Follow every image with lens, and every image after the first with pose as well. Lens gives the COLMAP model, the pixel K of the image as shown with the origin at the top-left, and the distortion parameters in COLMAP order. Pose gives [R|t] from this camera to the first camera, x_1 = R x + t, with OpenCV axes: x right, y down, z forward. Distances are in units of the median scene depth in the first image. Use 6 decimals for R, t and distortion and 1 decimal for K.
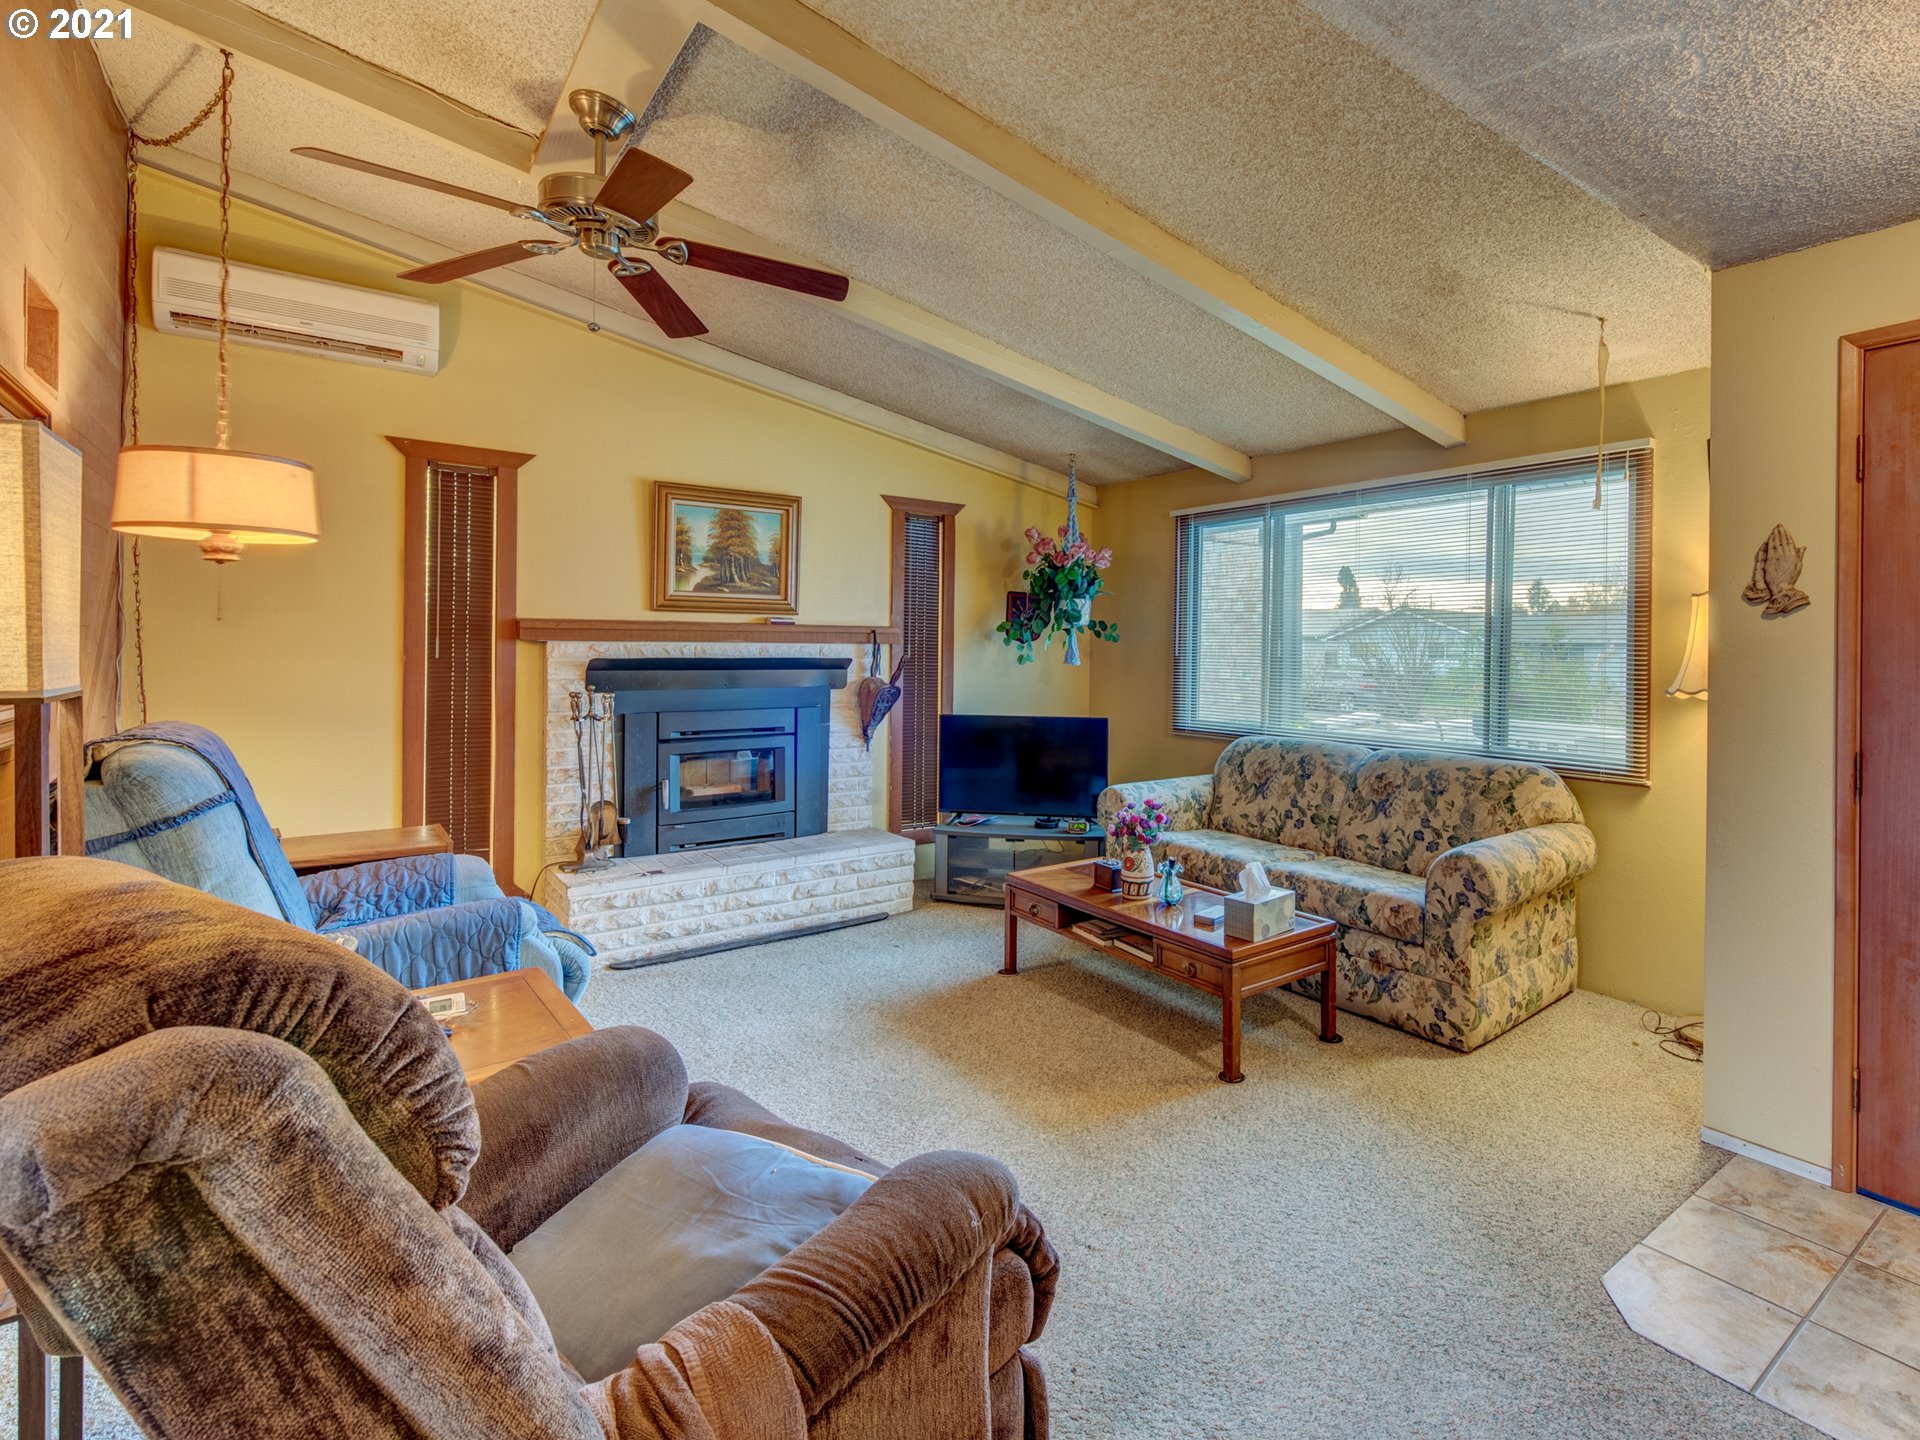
lens RADIAL K [[921.9, 0, 965.6], [0, 921.9, 651.1], [0, 0, 1]] dist [0.017458, 0.000266]
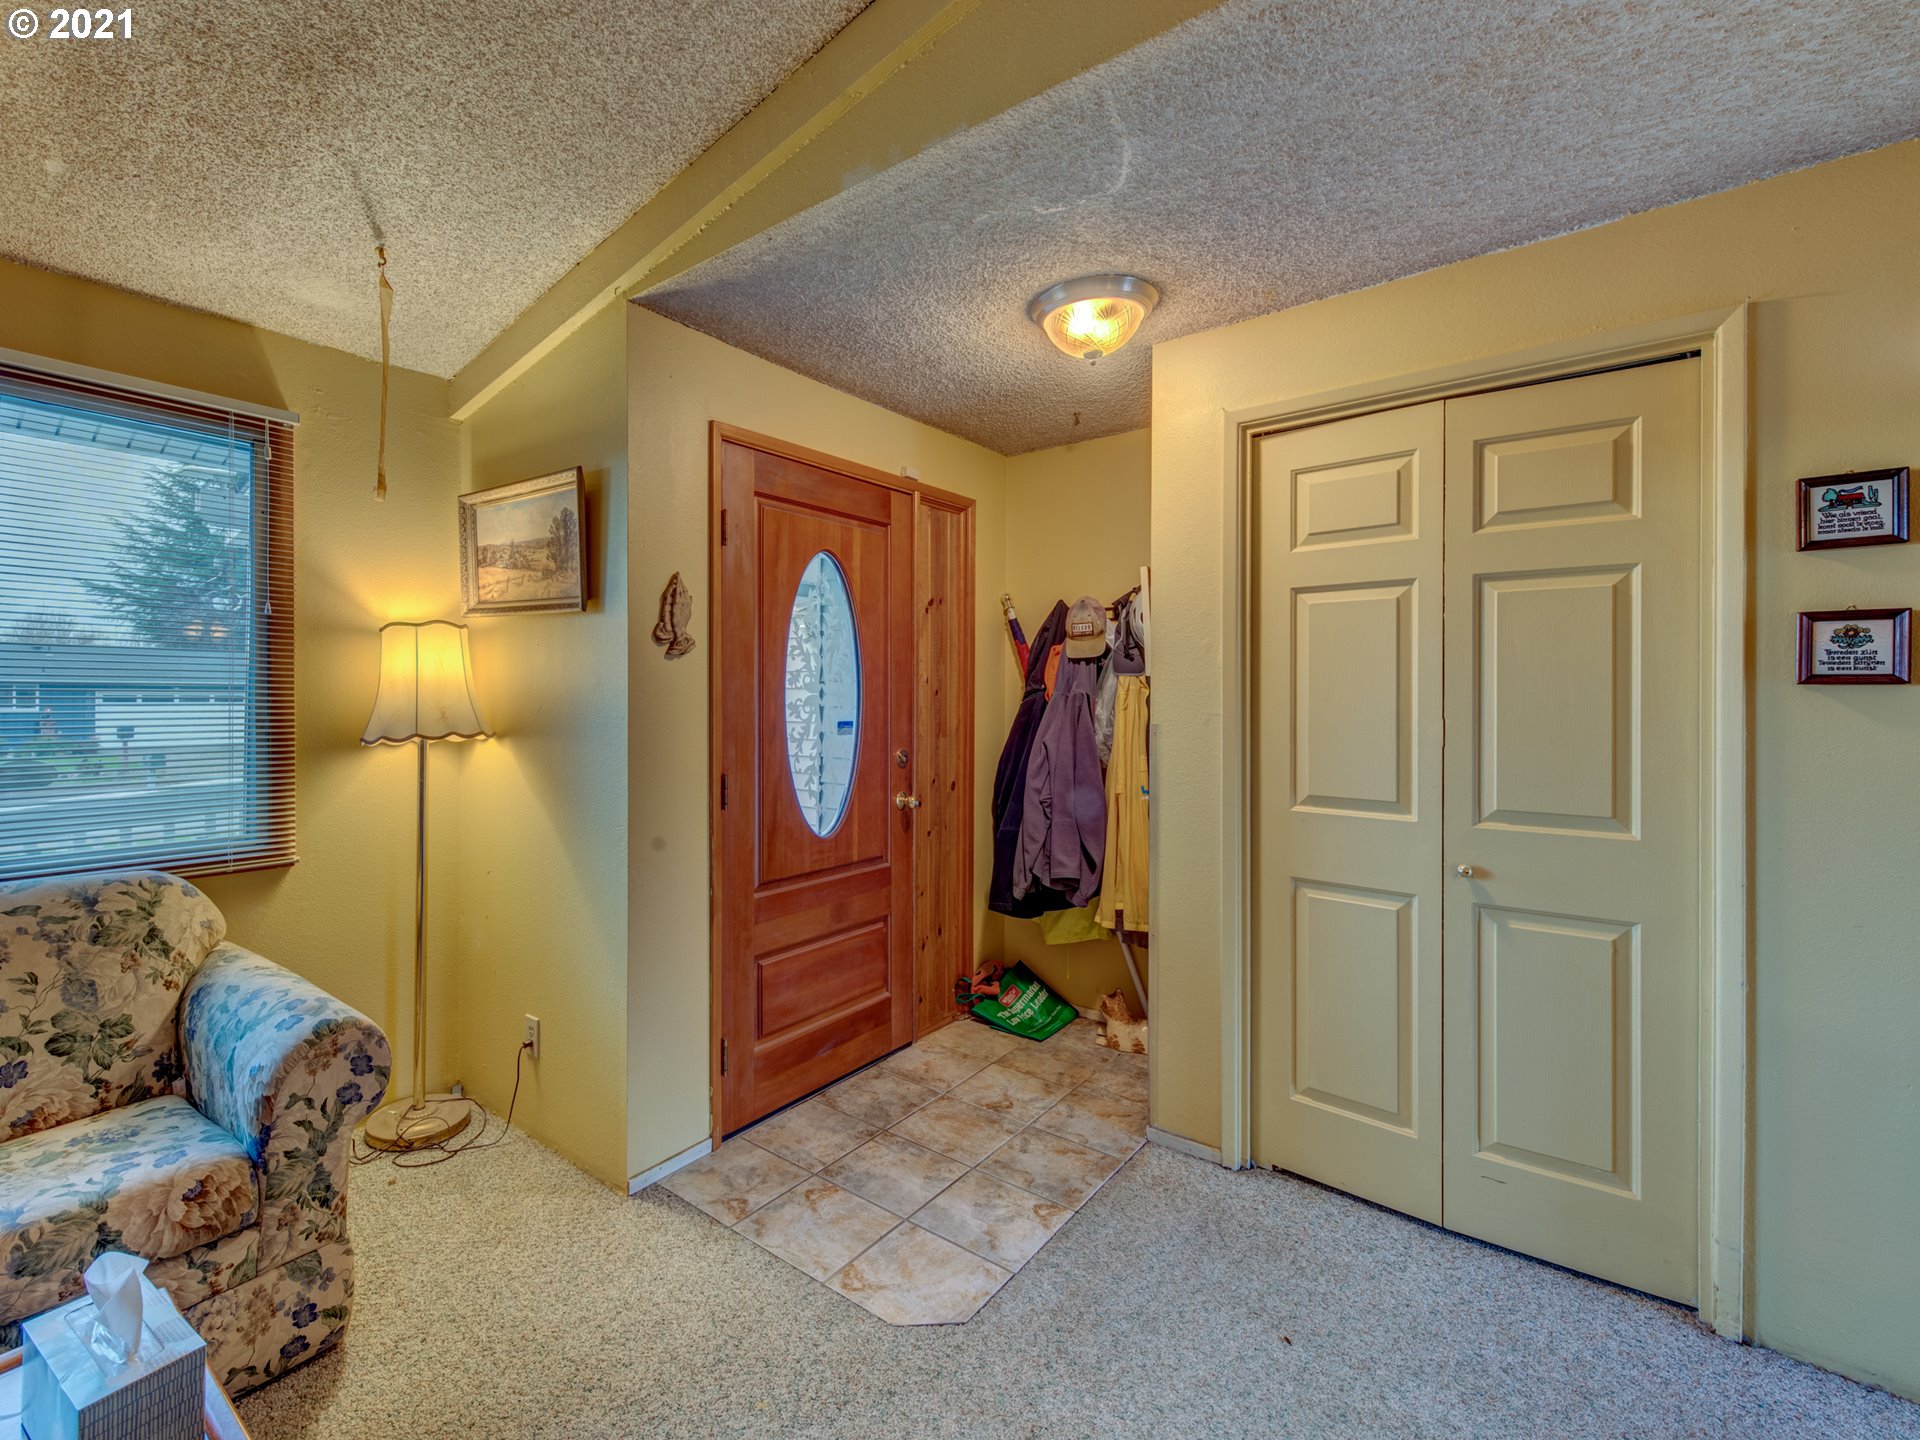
lens RADIAL K [[825.5, 0, 975.6], [0, 825.5, 701.7], [0, 0, 1]] dist [0.002651, -0.000326]
pose [[-0.318013, -0.012362, 0.948006, -0.074445], [-0.000717, 0.999918, 0.012799, 0.000624], [-0.948086, 0.003391, -0.317996, 0.527551]]
